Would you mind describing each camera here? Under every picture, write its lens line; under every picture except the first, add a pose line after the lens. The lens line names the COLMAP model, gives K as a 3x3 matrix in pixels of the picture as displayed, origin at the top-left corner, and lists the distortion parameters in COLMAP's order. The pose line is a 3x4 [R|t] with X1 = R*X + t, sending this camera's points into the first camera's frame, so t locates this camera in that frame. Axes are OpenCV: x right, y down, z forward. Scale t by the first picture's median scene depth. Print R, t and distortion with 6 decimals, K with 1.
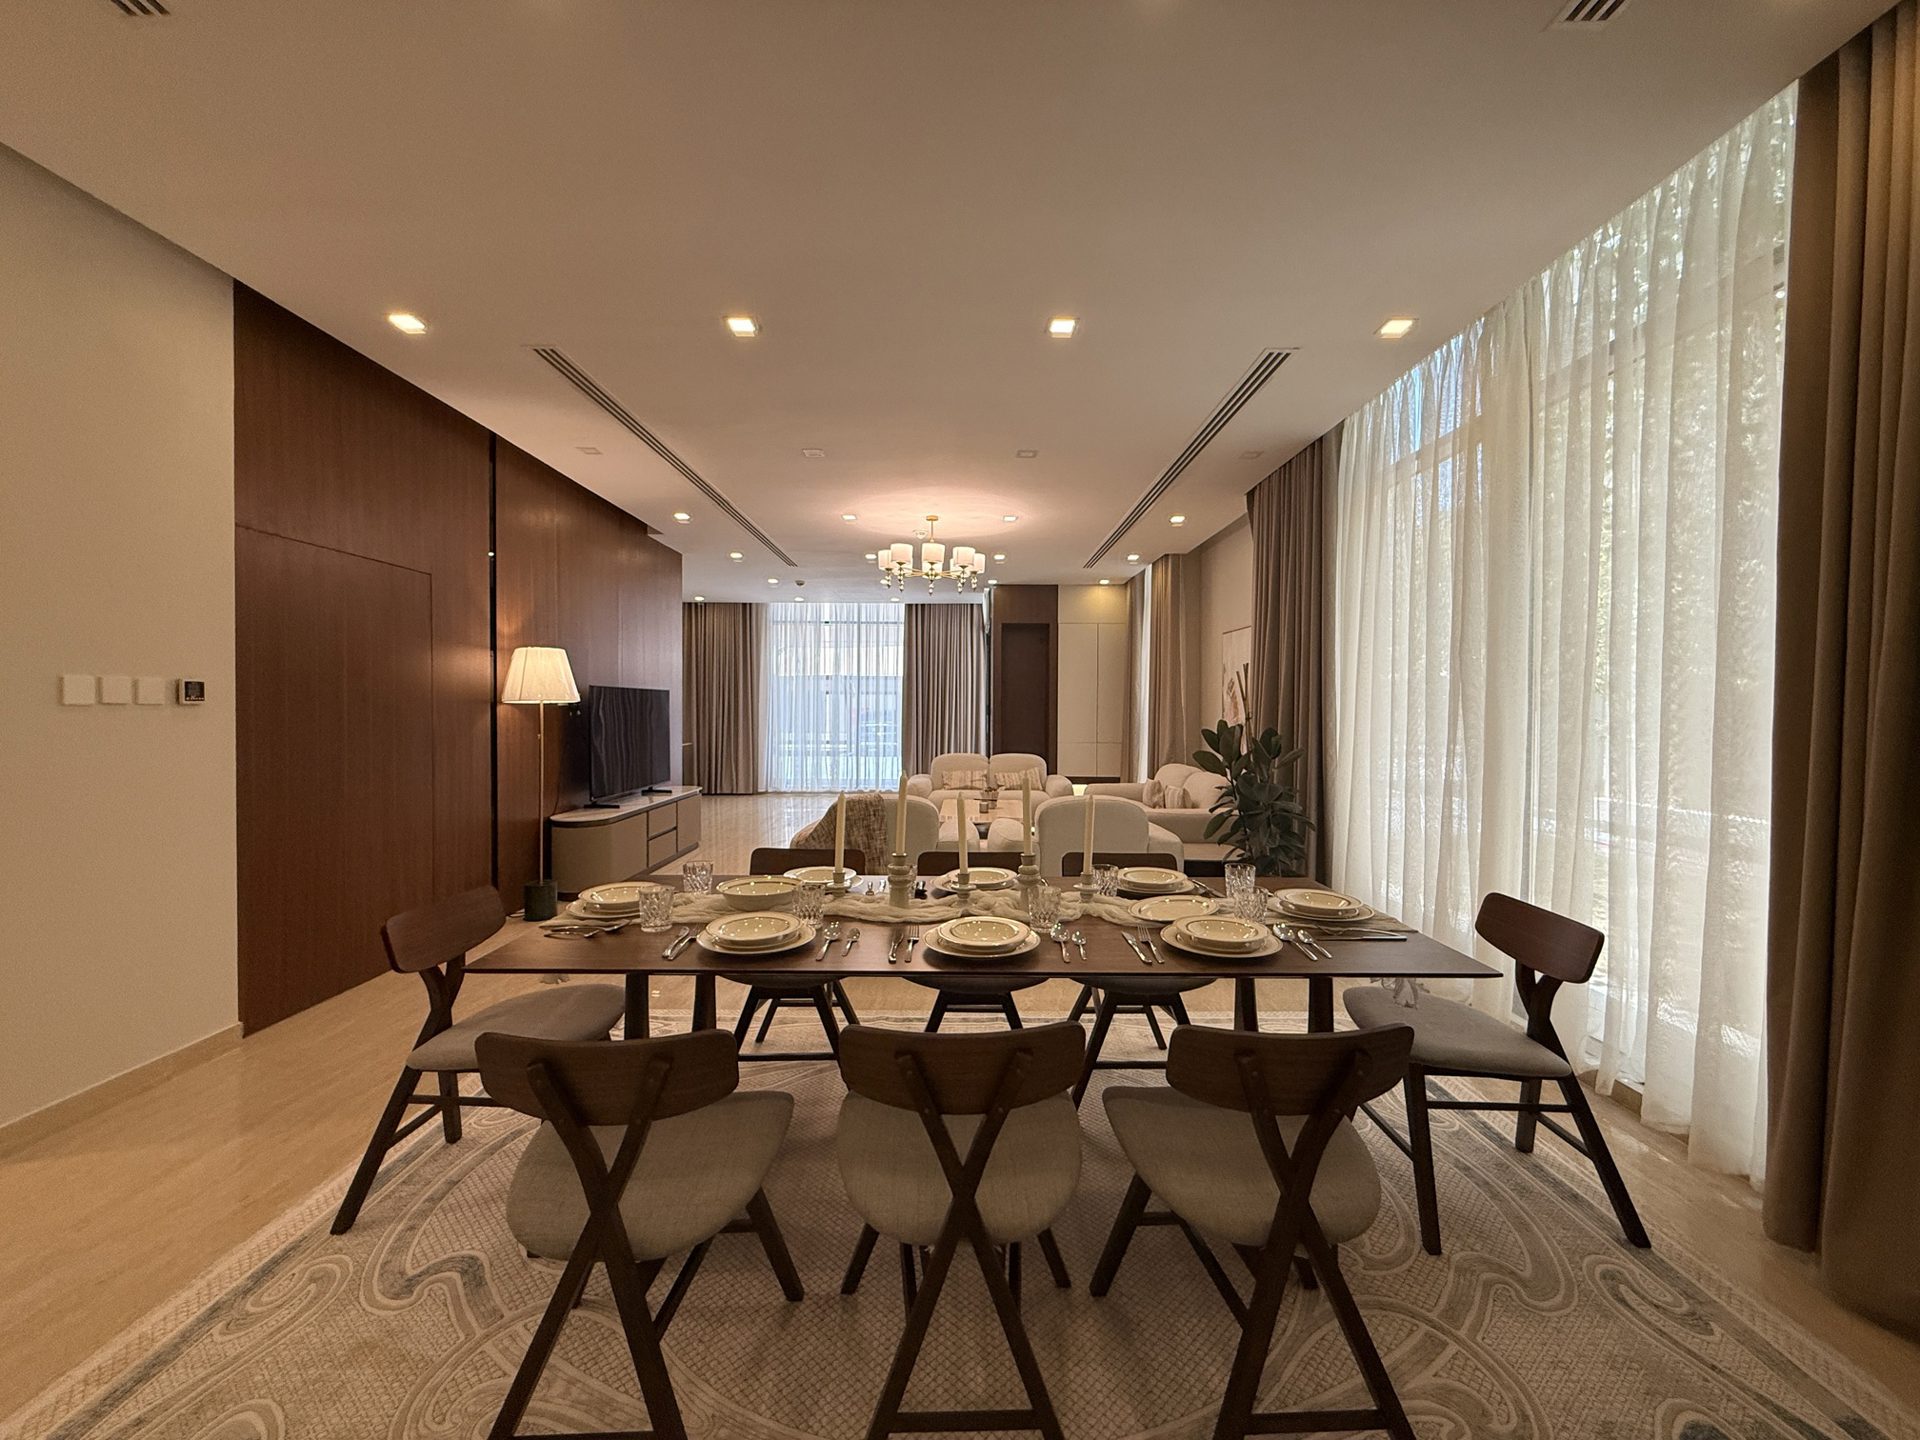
lens RADIAL K [[762.3, 0, 958.9], [0, 762.3, 721.6], [0, 0, 1]] dist [0.000445, -0.000006]
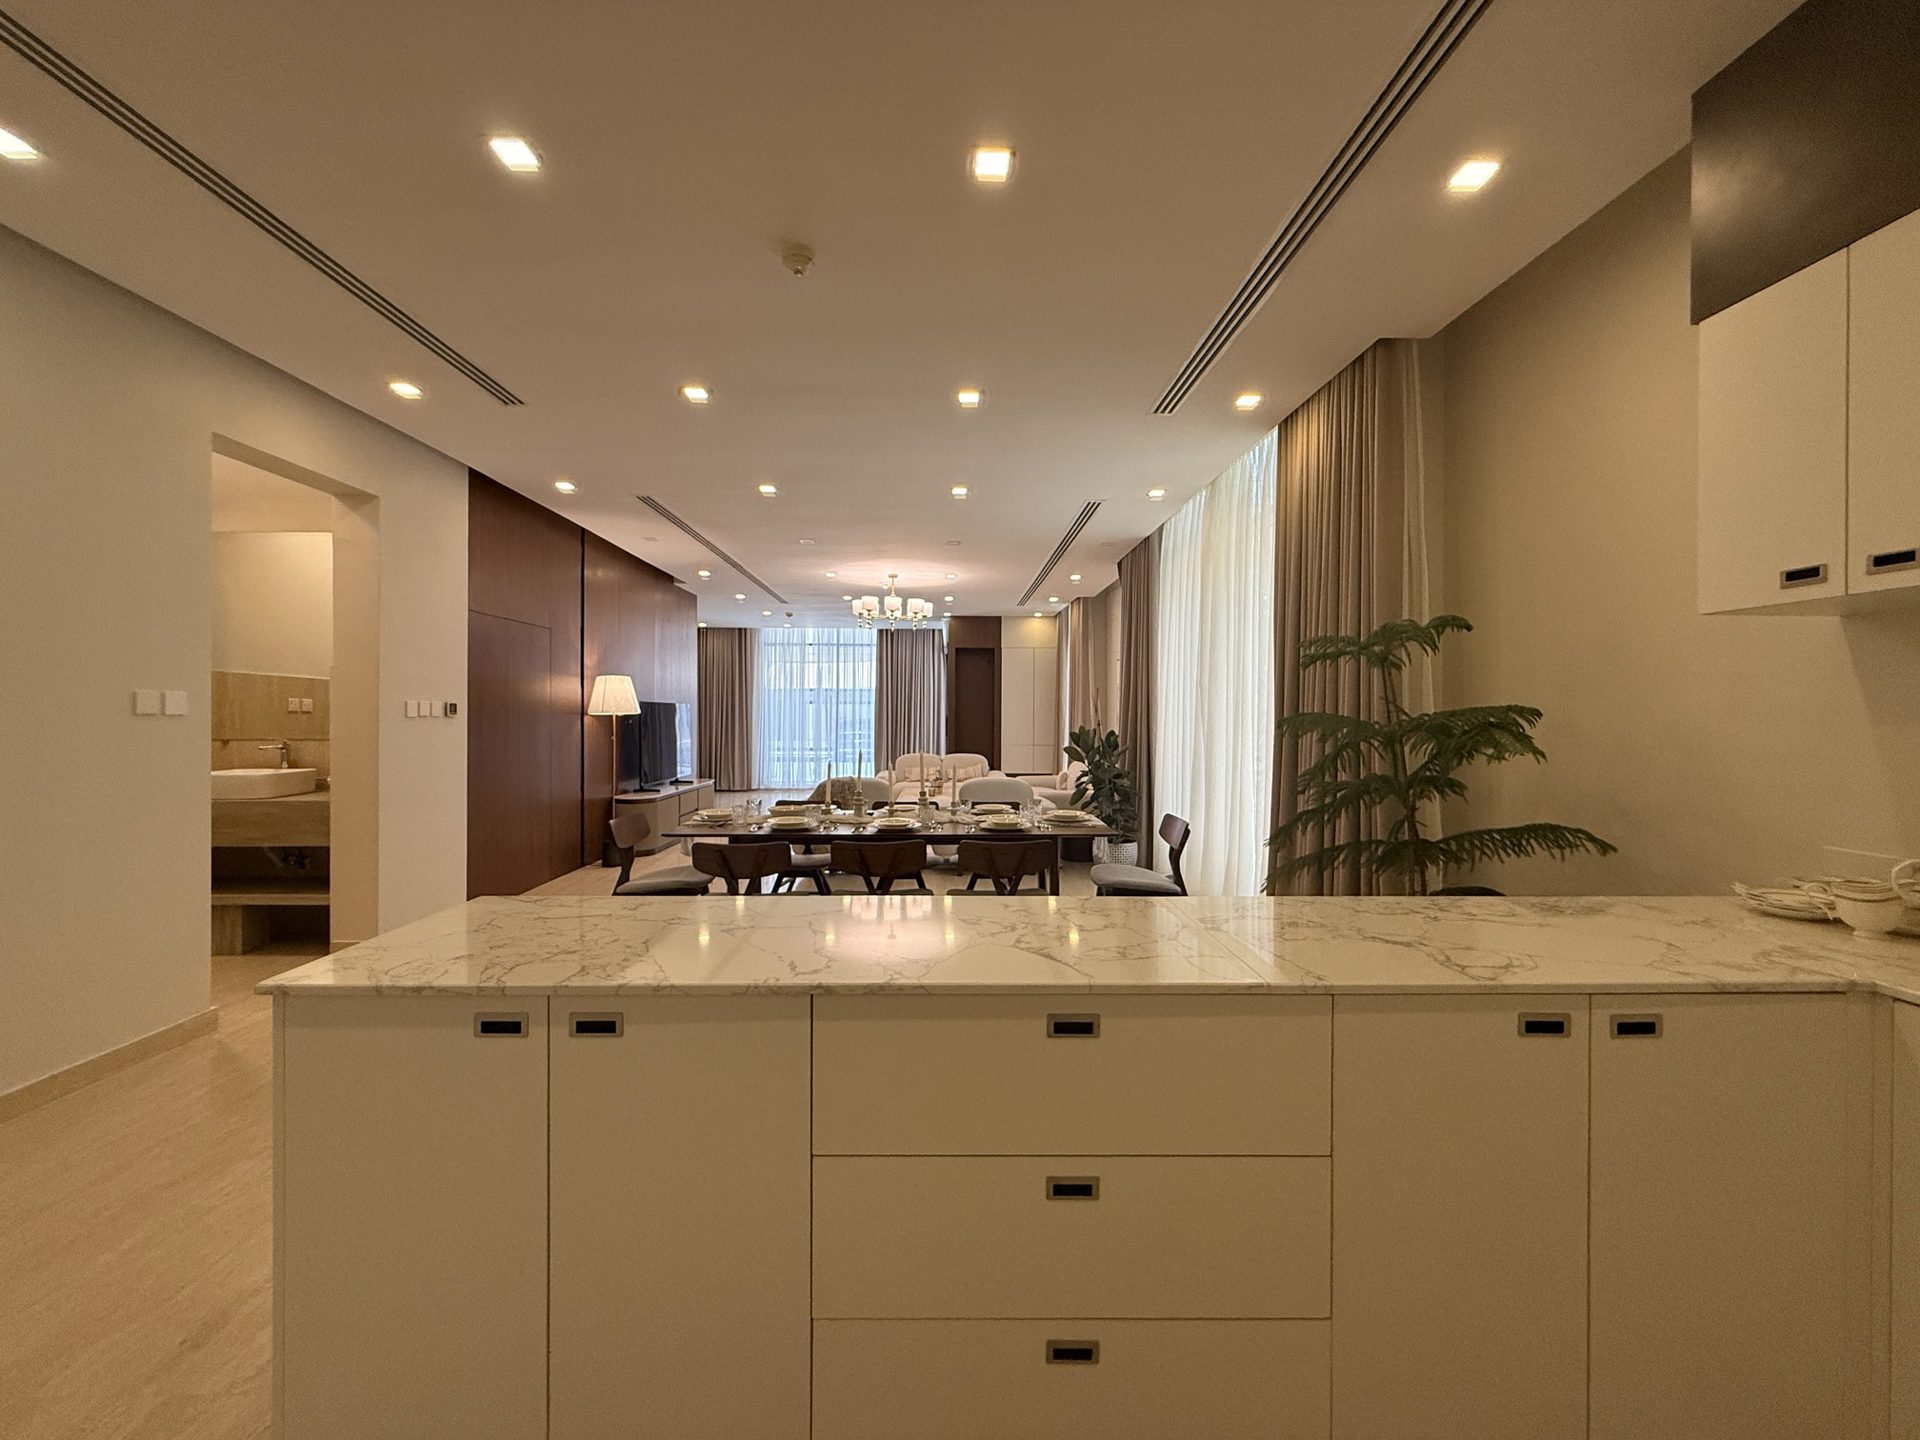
lens RADIAL K [[763.6, 0, 960.6], [0, 763.6, 724.0], [0, 0, 1]] dist [-0.002340, -0.000327]
pose [[0.999571, -0.001539, 0.029244, 0.034016], [0.001762, 0.999970, -0.007594, 0.003297], [-0.029231, 0.007642, 0.999543, -0.265986]]
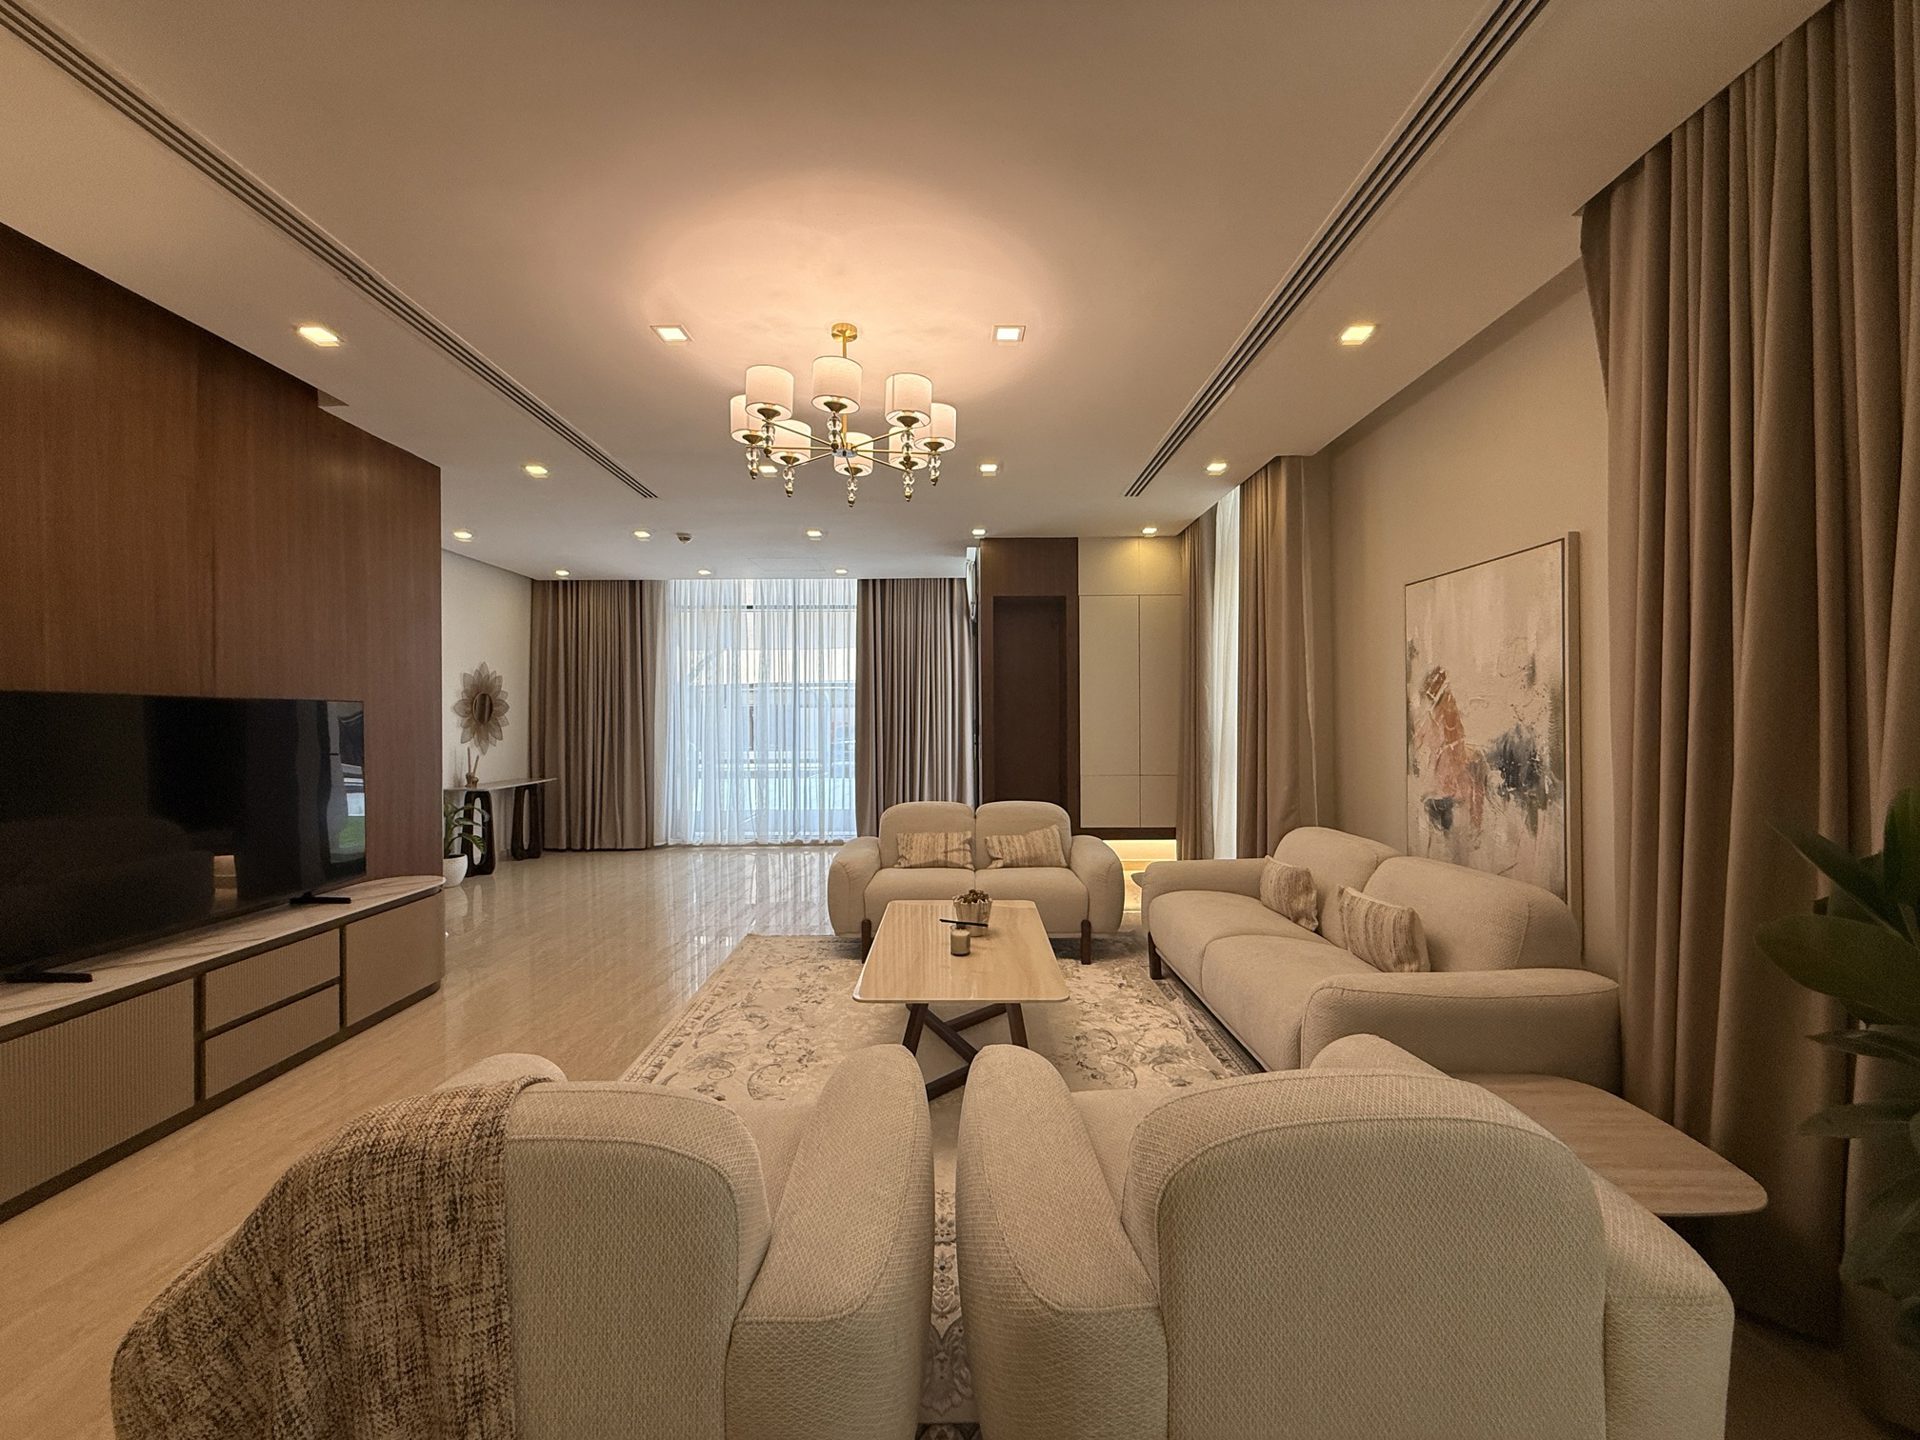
lens RADIAL K [[763.6, 0, 957.4], [0, 763.6, 723.9], [0, 0, 1]] dist [-0.002340, -0.000327]
pose [[0.999922, -0.010171, 0.007291, 0.022614], [0.010269, 0.999856, -0.013530, -0.012479], [-0.007153, 0.013604, 0.999882, 0.406959]]
